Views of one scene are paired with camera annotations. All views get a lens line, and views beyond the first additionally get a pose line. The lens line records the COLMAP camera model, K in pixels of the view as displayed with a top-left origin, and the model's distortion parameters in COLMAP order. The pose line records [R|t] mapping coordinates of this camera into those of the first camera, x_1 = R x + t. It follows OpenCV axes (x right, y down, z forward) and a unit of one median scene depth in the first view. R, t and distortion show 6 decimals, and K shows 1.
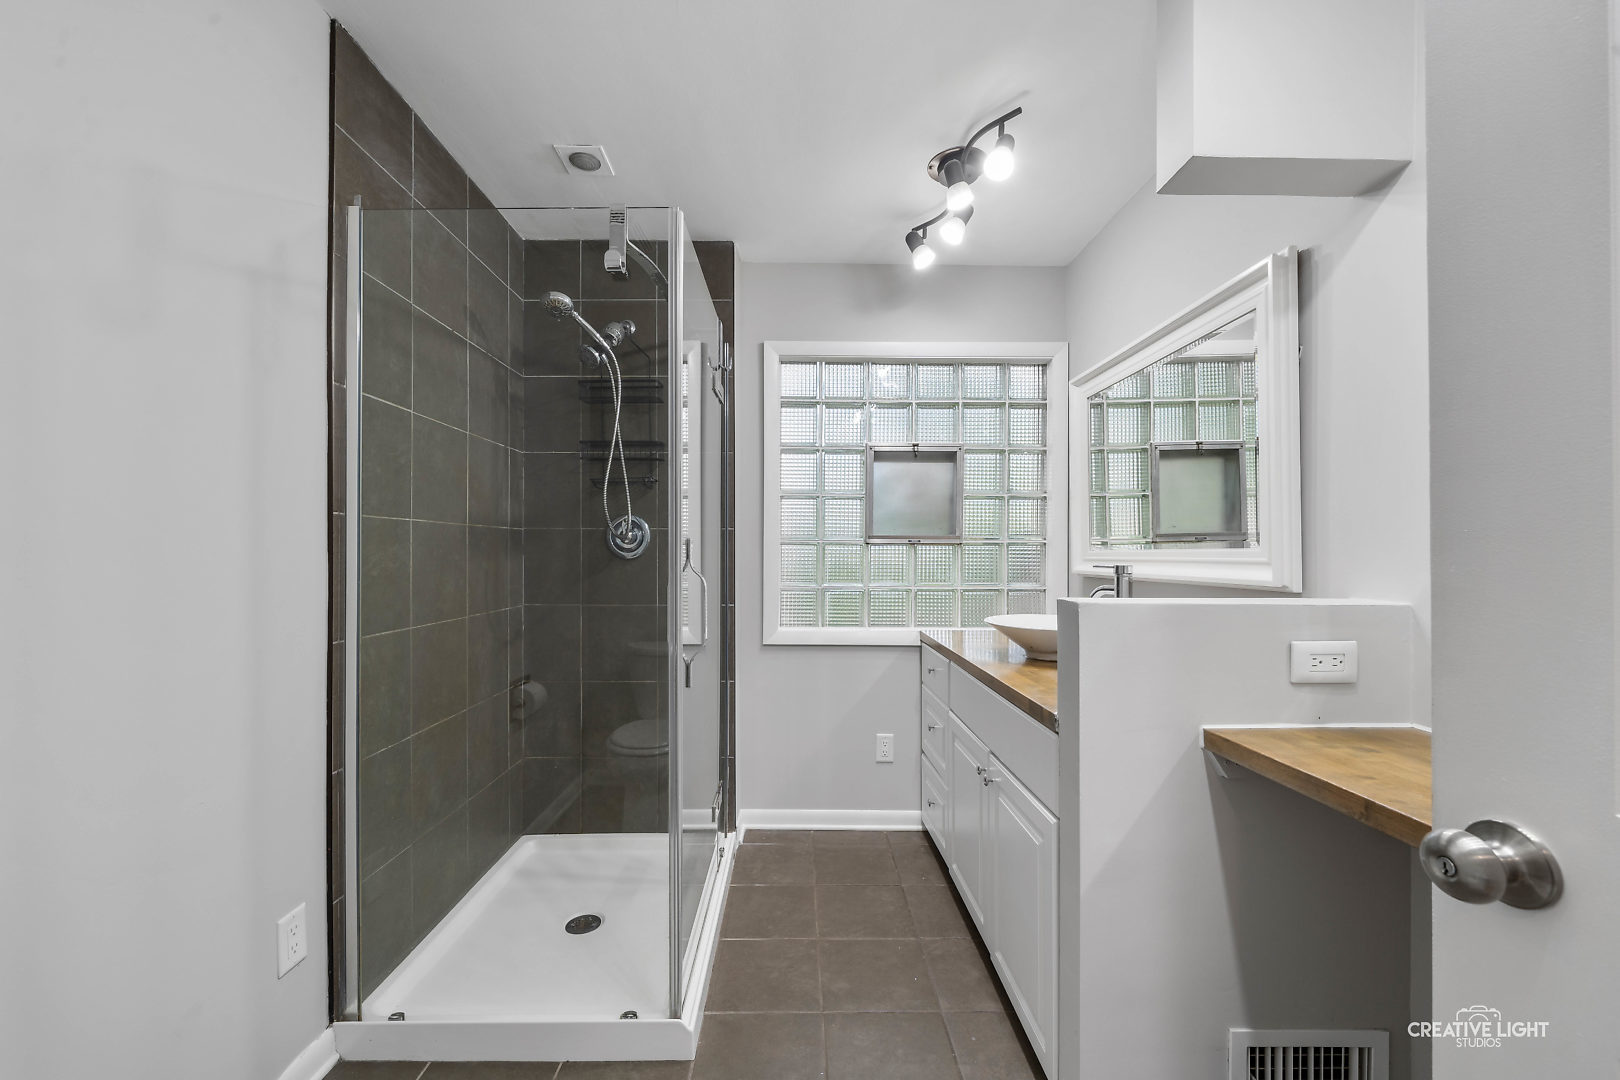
lens RADIAL K [[636.2, 0, 805.9], [0, 636.2, 551.0], [0, 0, 1]] dist [0.000725, 0.000213]
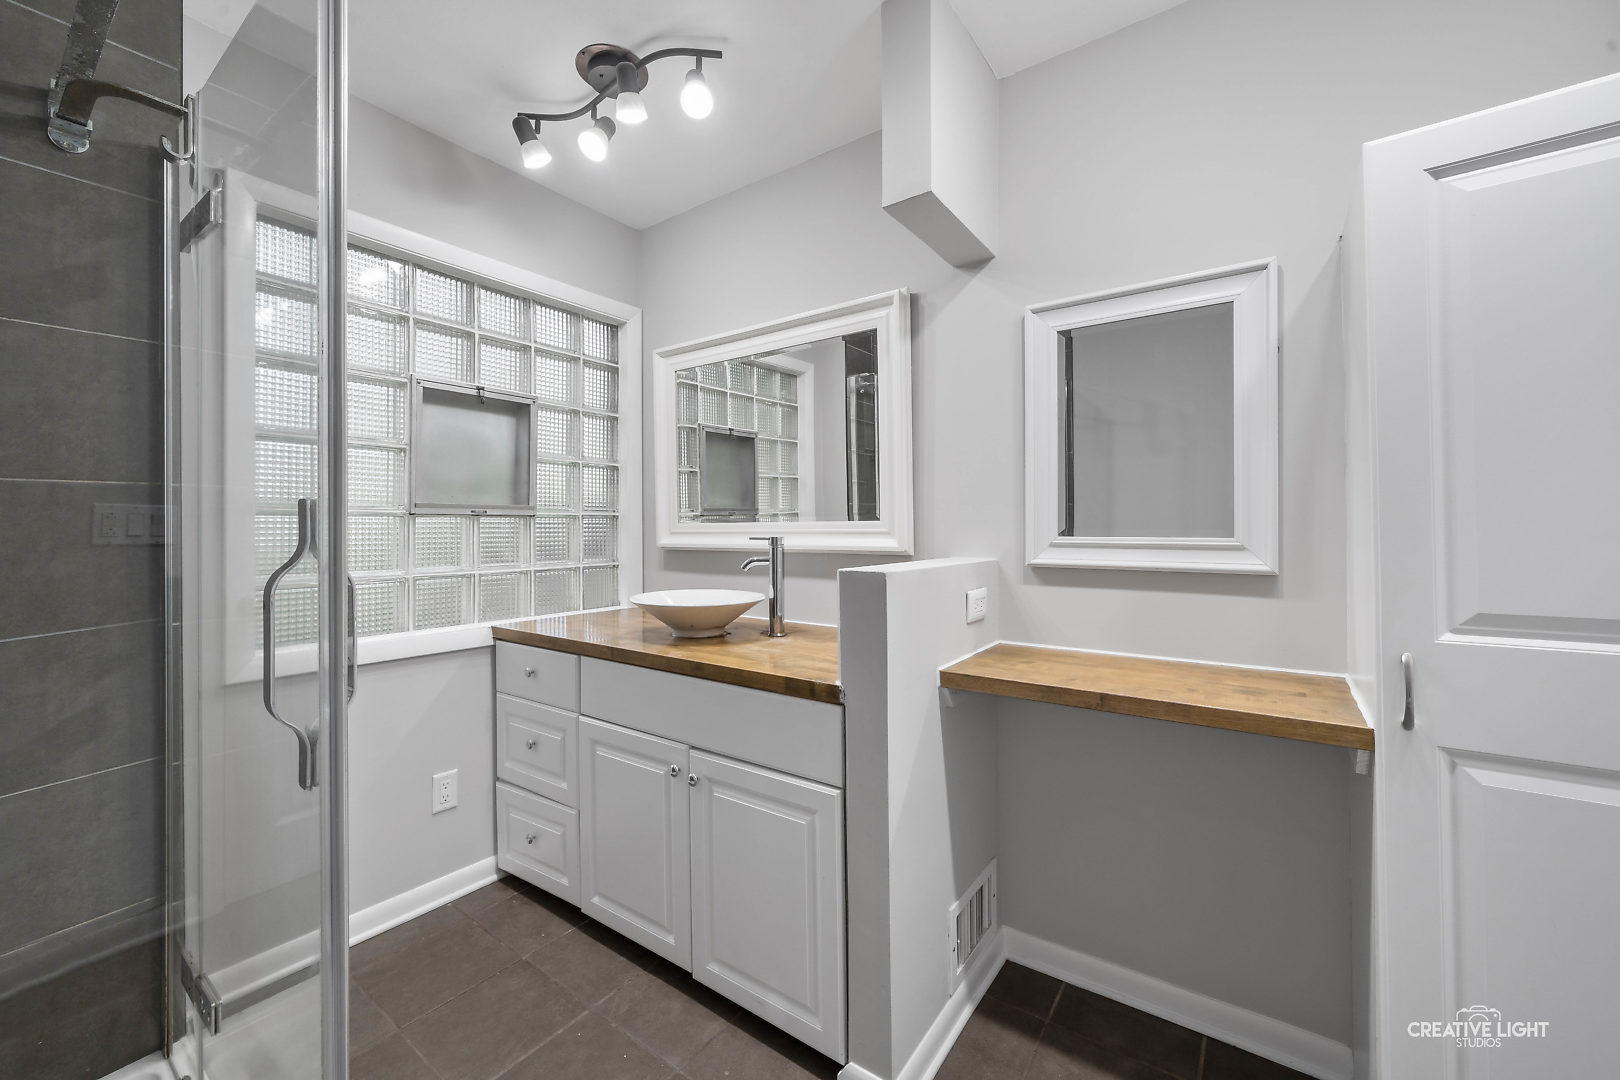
lens RADIAL K [[636.2, 0, 809.4], [0, 636.2, 522.5], [0, 0, 1]] dist [0.000725, 0.000213]
pose [[0.593367, -0.000135, 0.804932, -0.226928], [0.004132, 0.999987, -0.002878, 0.001244], [-0.804922, 0.005034, 0.593360, 0.224772]]
